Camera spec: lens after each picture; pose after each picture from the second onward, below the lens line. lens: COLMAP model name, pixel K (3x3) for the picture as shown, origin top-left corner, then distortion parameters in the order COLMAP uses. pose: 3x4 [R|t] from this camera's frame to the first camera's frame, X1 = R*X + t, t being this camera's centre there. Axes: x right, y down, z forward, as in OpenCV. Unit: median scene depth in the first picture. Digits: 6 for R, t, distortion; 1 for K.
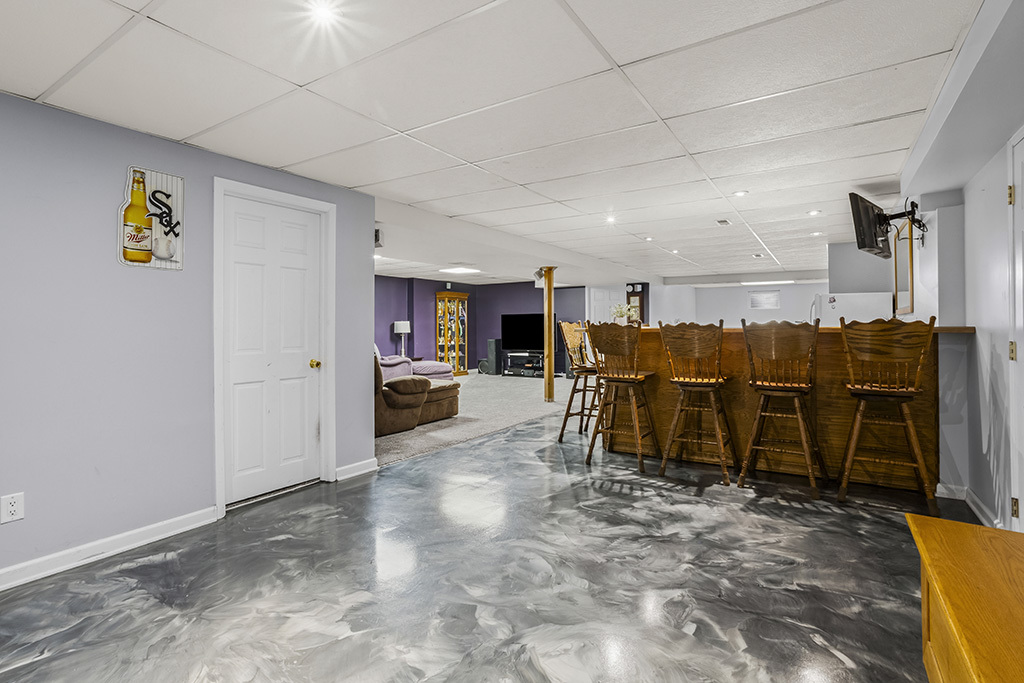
lens RADIAL K [[481.6, 0, 514.2], [0, 481.6, 333.3], [0, 0, 1]] dist [-0.003580, 0.000248]
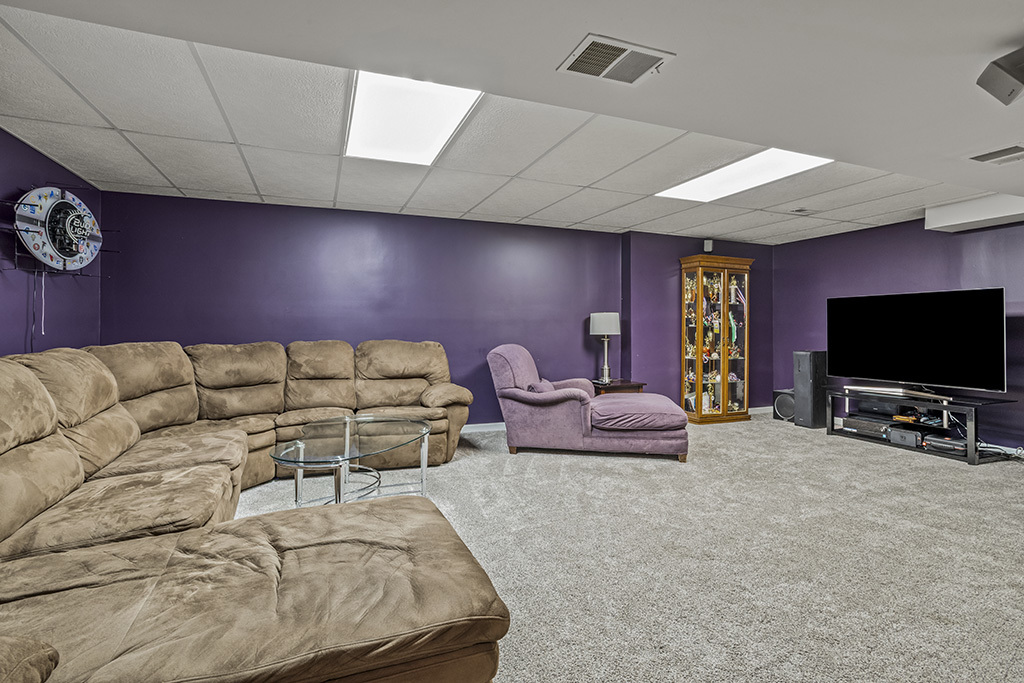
lens RADIAL K [[481.6, 0, 521.8], [0, 481.6, 330.8], [0, 0, 1]] dist [-0.003580, 0.000248]
pose [[0.827681, 0.010124, -0.561108, -0.010453], [-0.014790, 0.999883, -0.003776, -0.002256], [0.561005, 0.011424, 0.827734, 0.461257]]
